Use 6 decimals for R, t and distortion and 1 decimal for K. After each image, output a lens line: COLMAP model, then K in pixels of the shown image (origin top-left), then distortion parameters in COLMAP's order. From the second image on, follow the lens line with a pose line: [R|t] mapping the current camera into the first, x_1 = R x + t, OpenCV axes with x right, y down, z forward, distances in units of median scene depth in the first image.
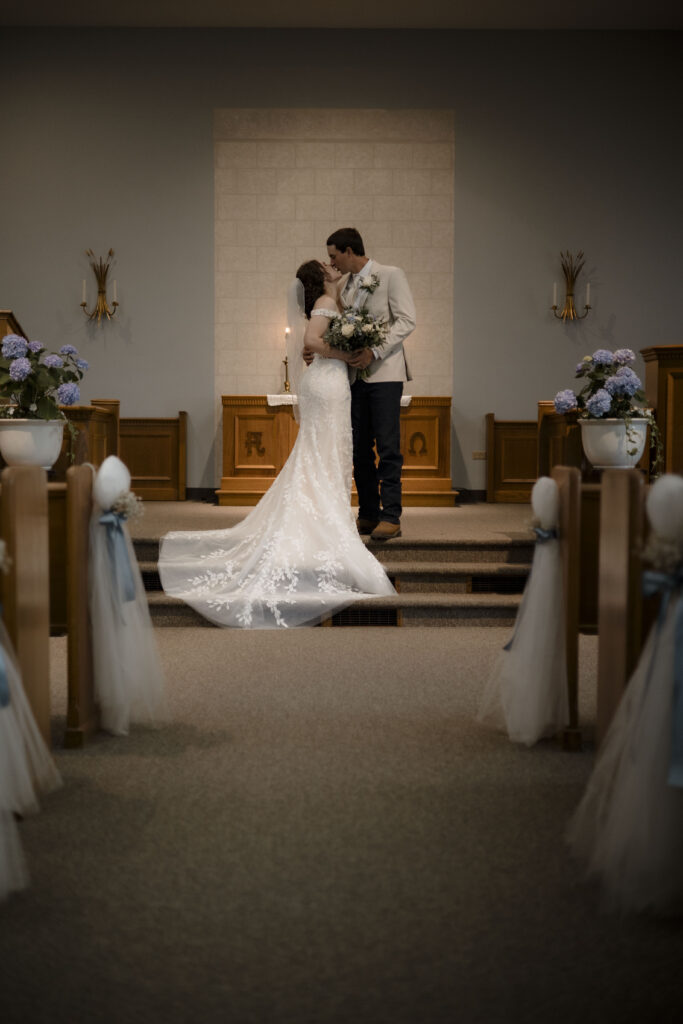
lens RADIAL K [[1502.4, 0, 339.3], [0, 1502.4, 517.7], [0, 0, 1]] dist [0.023042, 0.000000]
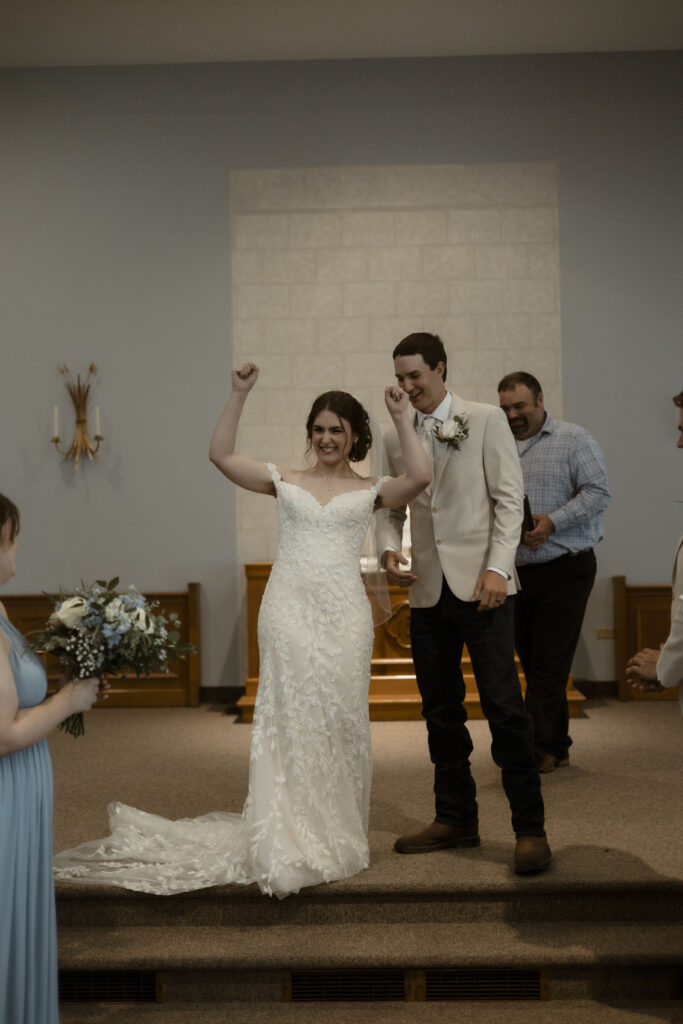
lens RADIAL K [[1502.4, 0, 338.8], [0, 1502.4, 509.1], [0, 0, 1]] dist [0.023042, 0.000000]
pose [[0.999115, -0.023856, -0.034641, -0.007991], [0.021694, 0.997872, -0.061487, -0.060168], [0.036034, 0.060681, 0.997507, 0.277714]]
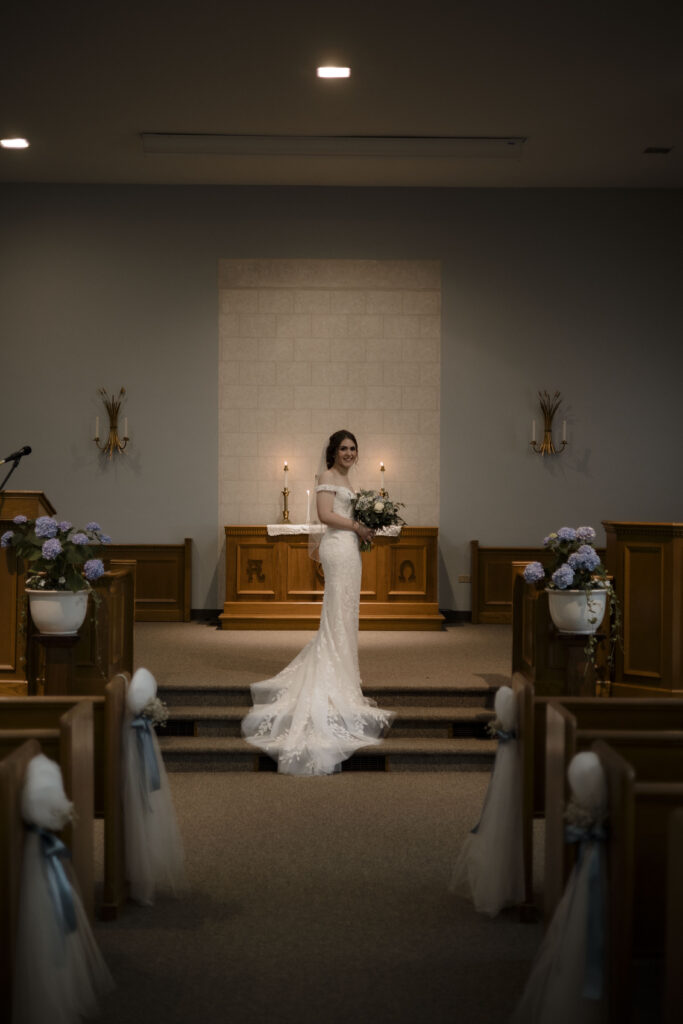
lens RADIAL K [[1502.4, 0, 348.2], [0, 1502.4, 513.5], [0, 0, 1]] dist [0.023042, 0.000000]
pose [[0.999961, 0.000876, 0.008818, 0.000568], [-0.000498, 0.999085, -0.042764, -0.042793], [-0.008848, 0.042758, 0.999046, -0.074164]]
